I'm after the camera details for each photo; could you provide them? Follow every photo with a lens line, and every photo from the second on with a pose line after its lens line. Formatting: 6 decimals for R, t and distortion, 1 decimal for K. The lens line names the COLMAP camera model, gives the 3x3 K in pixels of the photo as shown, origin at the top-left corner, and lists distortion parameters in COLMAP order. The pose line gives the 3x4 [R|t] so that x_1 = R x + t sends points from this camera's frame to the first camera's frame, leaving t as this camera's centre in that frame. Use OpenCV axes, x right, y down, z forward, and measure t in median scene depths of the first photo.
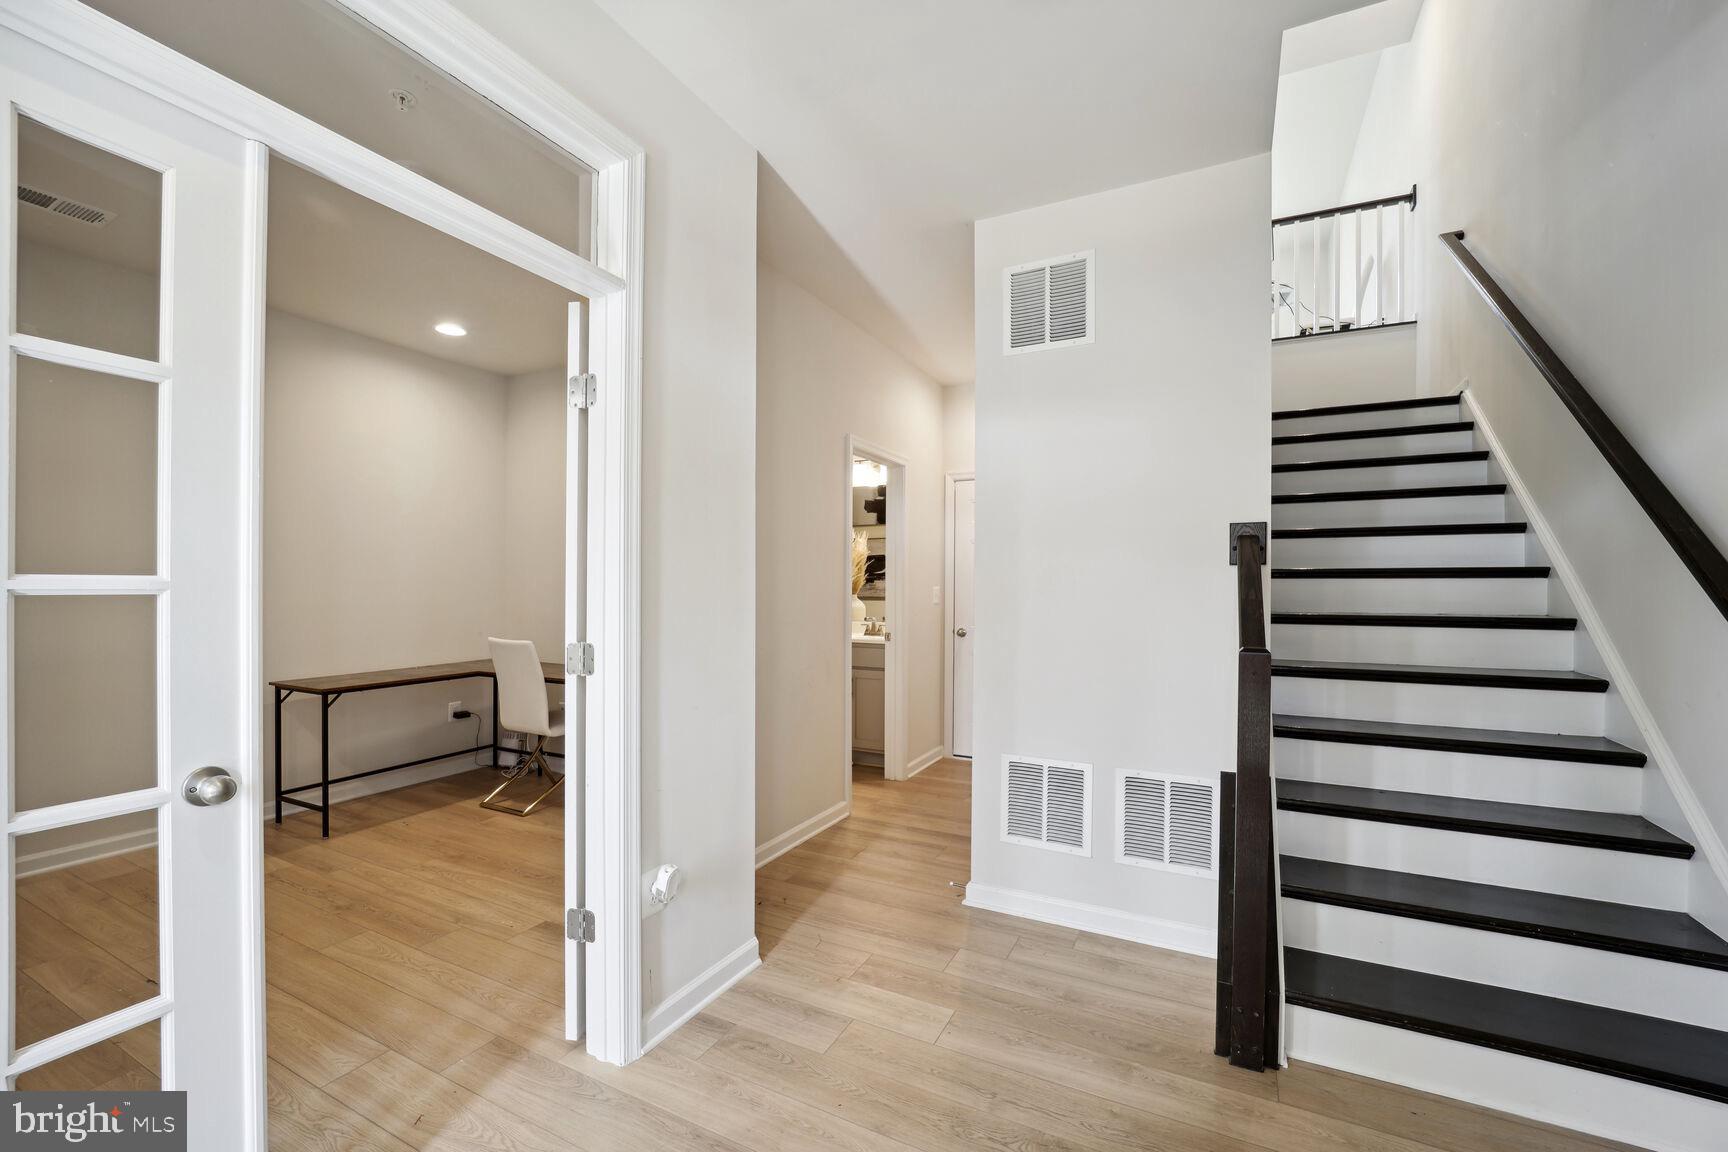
lens RADIAL K [[717.5, 0, 855.7], [0, 717.5, 580.0], [0, 0, 1]] dist [-0.012103, -0.000495]
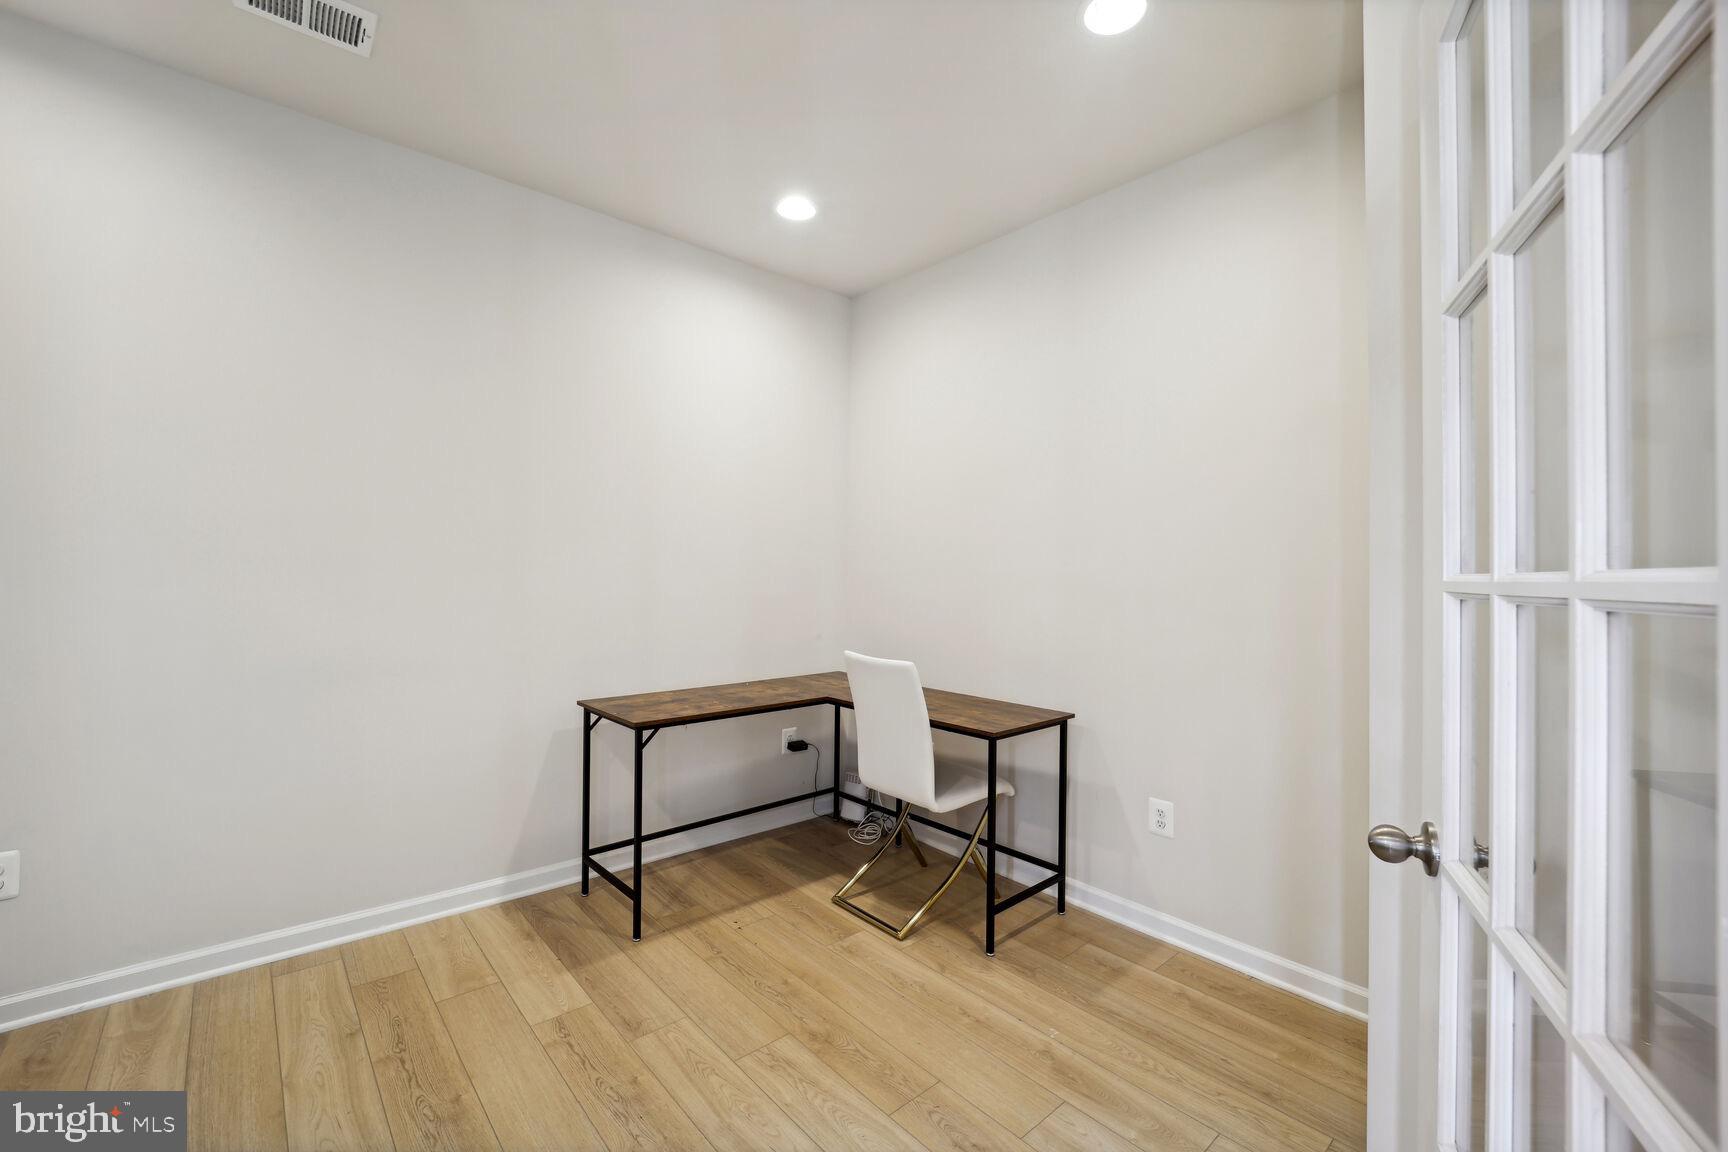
lens RADIAL K [[717.5, 0, 867.6], [0, 717.5, 569.8], [0, 0, 1]] dist [-0.012103, -0.000495]
pose [[0.938076, 0.010706, -0.346263, -0.268512], [-0.012281, 0.999922, -0.002354, 0.005096], [0.346211, 0.006461, 0.938134, 0.381710]]
